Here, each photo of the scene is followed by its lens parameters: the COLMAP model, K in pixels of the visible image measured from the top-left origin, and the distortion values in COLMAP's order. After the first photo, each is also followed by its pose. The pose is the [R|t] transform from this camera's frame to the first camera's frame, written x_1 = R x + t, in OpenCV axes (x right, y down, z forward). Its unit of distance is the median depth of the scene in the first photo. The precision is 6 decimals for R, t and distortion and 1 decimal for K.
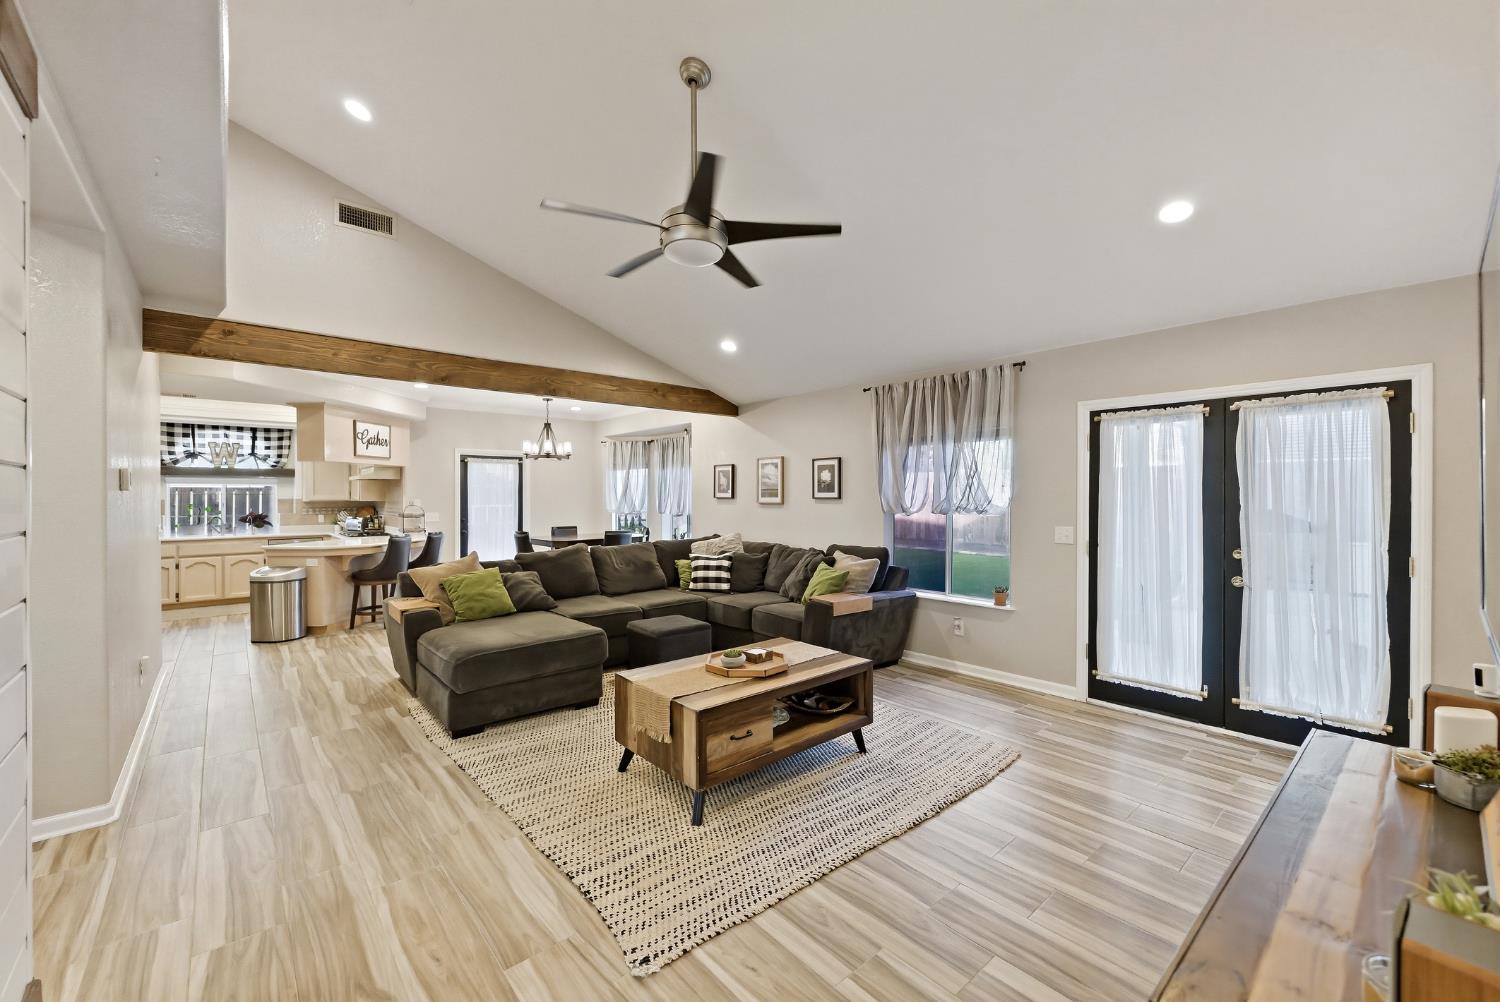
lens RADIAL K [[609.5, 0, 762.8], [0, 609.5, 499.4], [0, 0, 1]] dist [-0.004643, 0.000892]
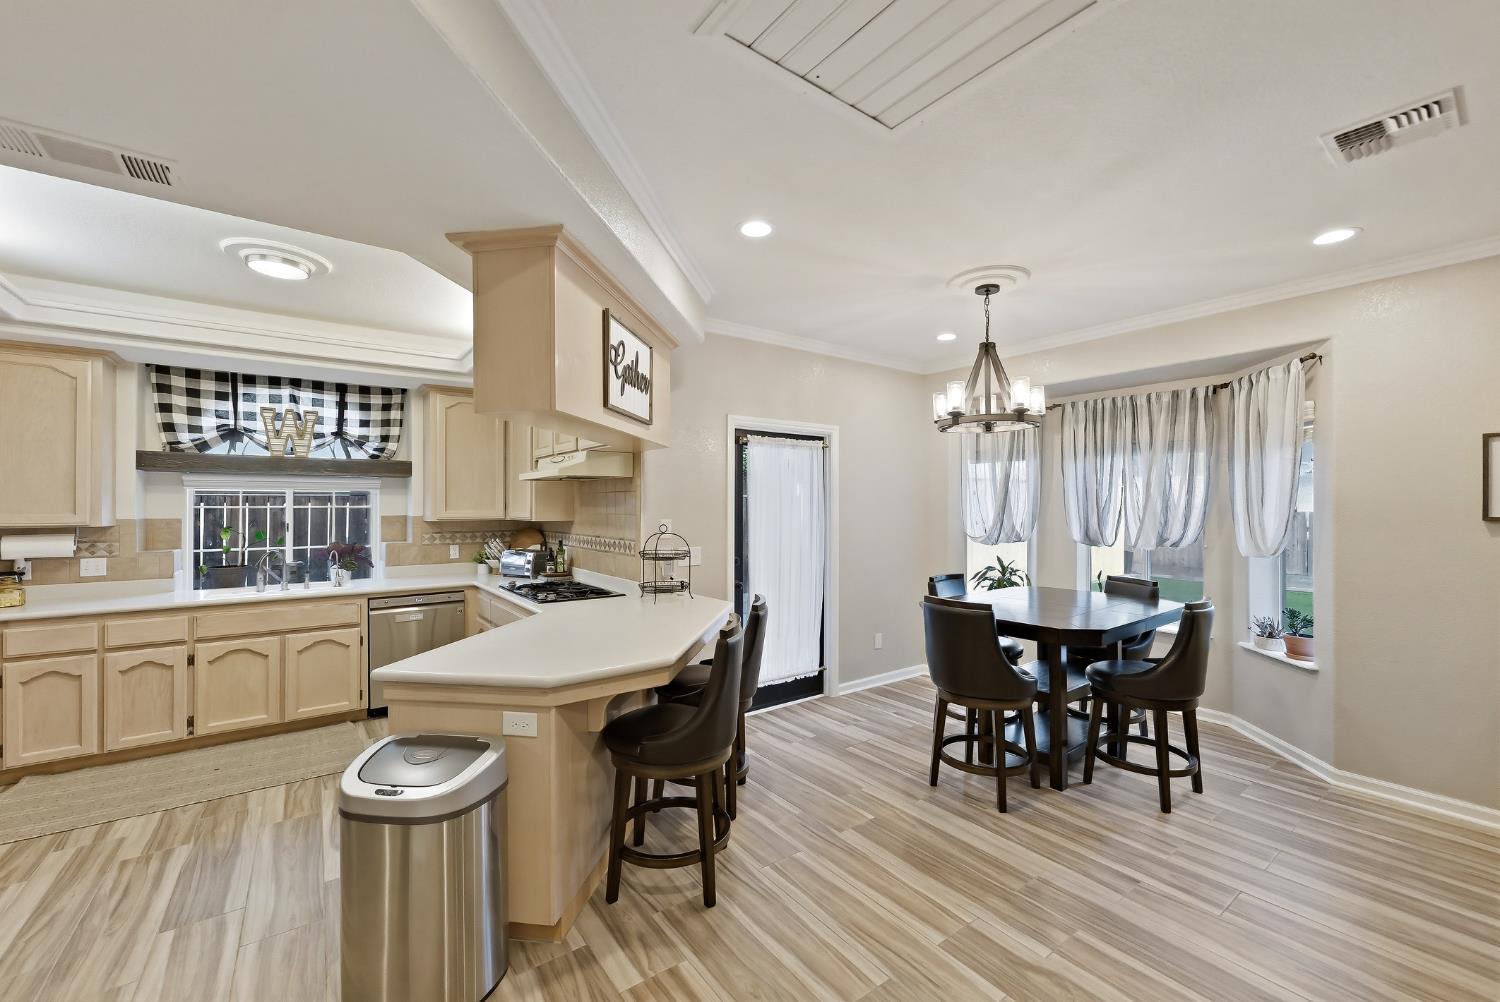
lens RADIAL K [[609.5, 0, 756.0], [0, 609.5, 503.4], [0, 0, 1]] dist [-0.004643, 0.000892]
pose [[0.995988, 0.000626, -0.089485, -0.693509], [-0.001677, 0.999931, -0.011665, -0.011158], [0.089471, 0.011768, 0.995920, 0.813443]]
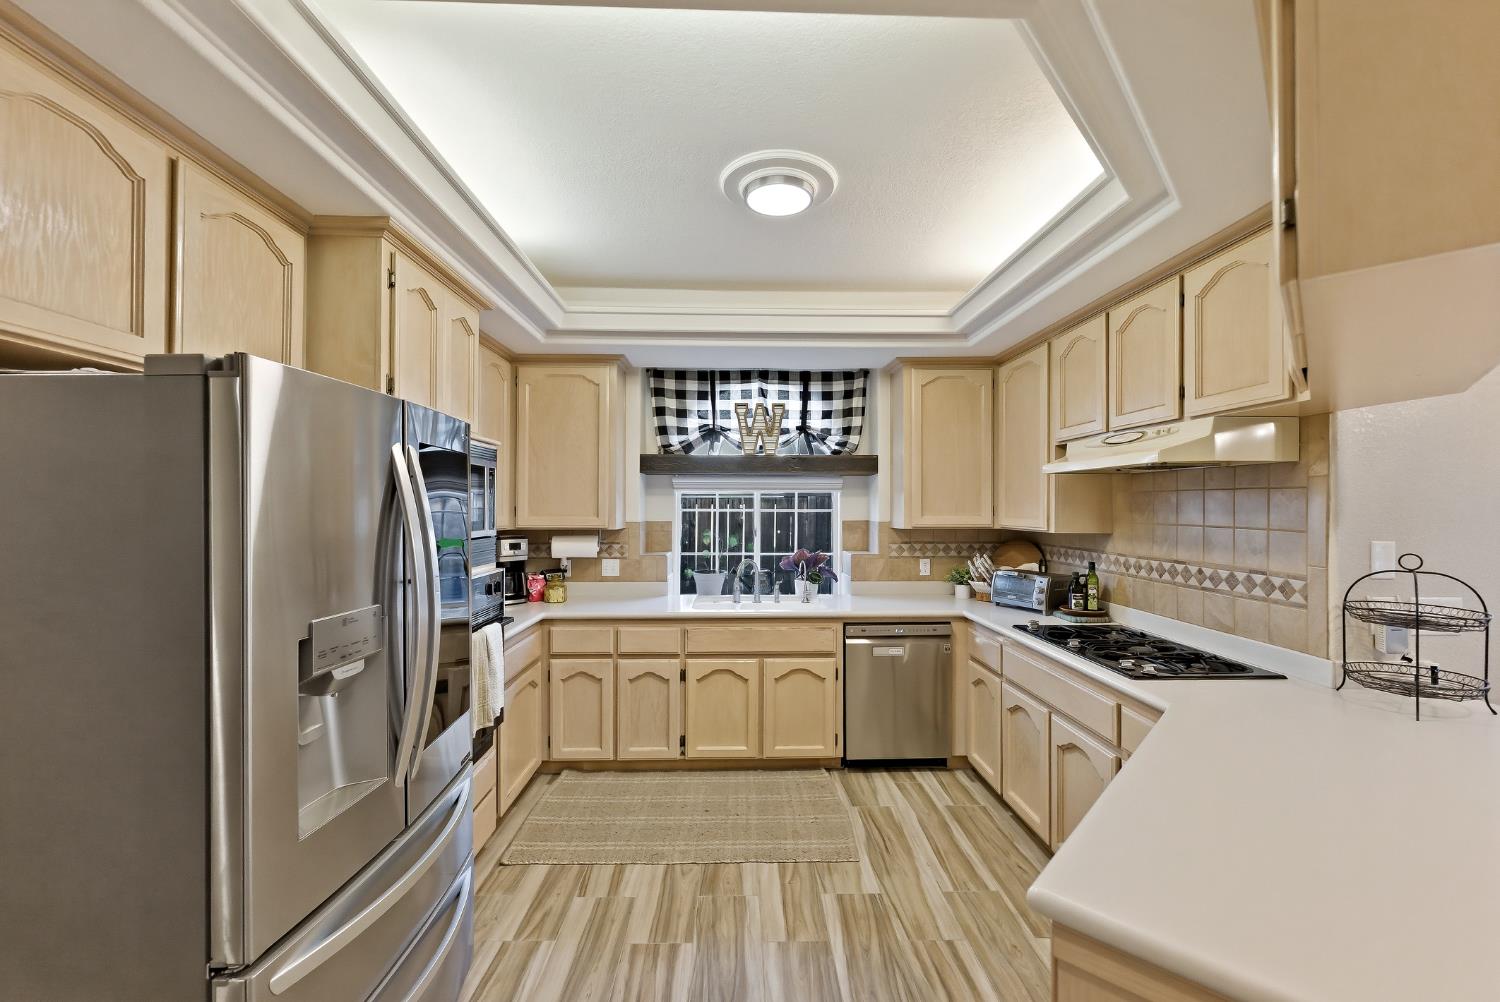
lens RADIAL K [[609.5, 0, 743.9], [0, 609.5, 504.9], [0, 0, 1]] dist [-0.004643, 0.000892]
pose [[0.759441, 0.002678, -0.650571, -0.924348], [-0.008482, 0.999947, -0.005785, -0.017099], [0.650521, 0.009912, 0.759424, 0.994160]]
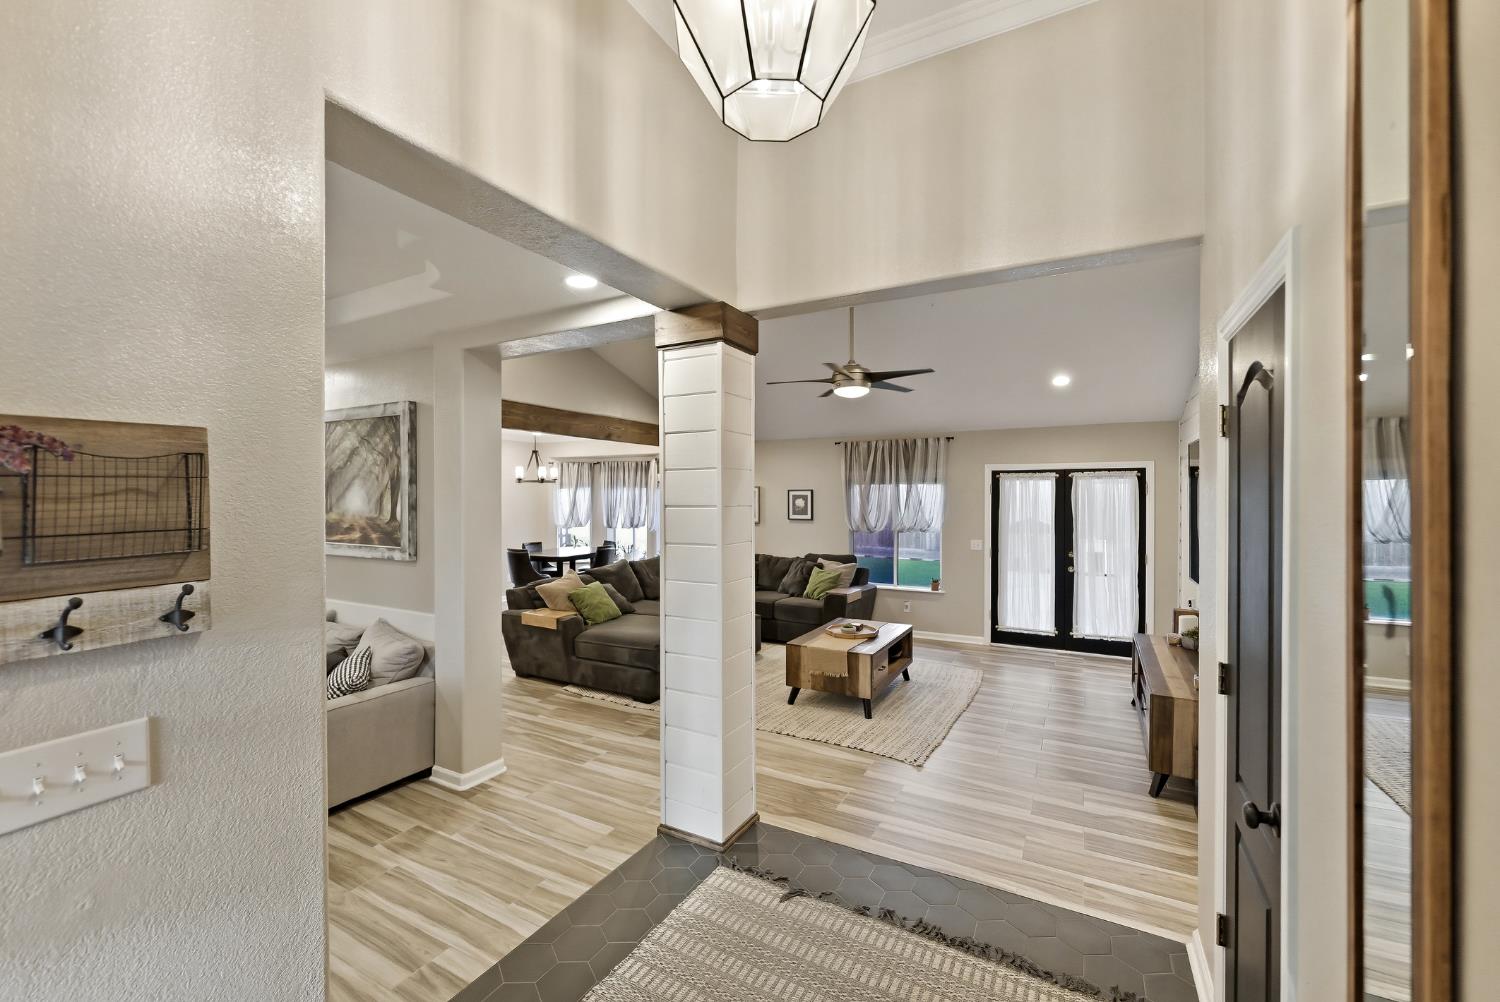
lens RADIAL K [[609.5, 0, 774.8], [0, 609.5, 502.3], [0, 0, 1]] dist [-0.004643, 0.000892]
pose [[0.932932, -0.000544, 0.360053, -0.500762], [-0.000896, 0.999992, 0.003832, -0.051687], [-0.360052, -0.003897, 0.932924, -0.277558]]
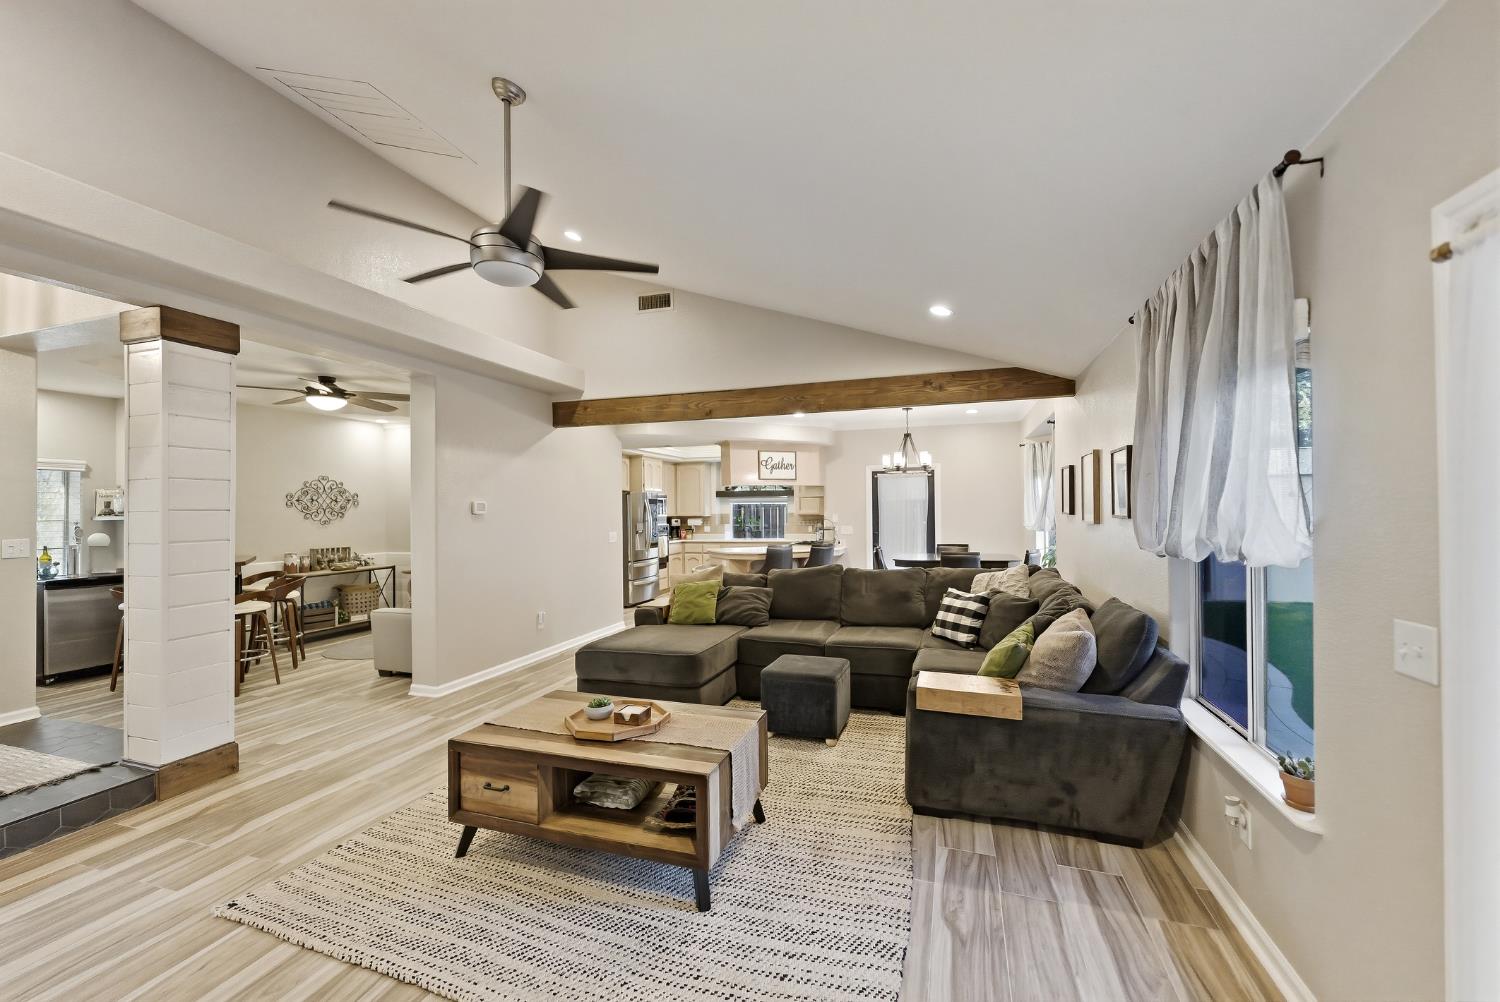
lens RADIAL K [[609.5, 0, 743.0], [0, 609.5, 501.8], [0, 0, 1]] dist [-0.004643, 0.000892]
pose [[0.494713, -0.014221, -0.868940, 0.494041], [0.005279, 0.999897, -0.013359, -0.012872], [0.869040, 0.002022, 0.494737, 0.455519]]
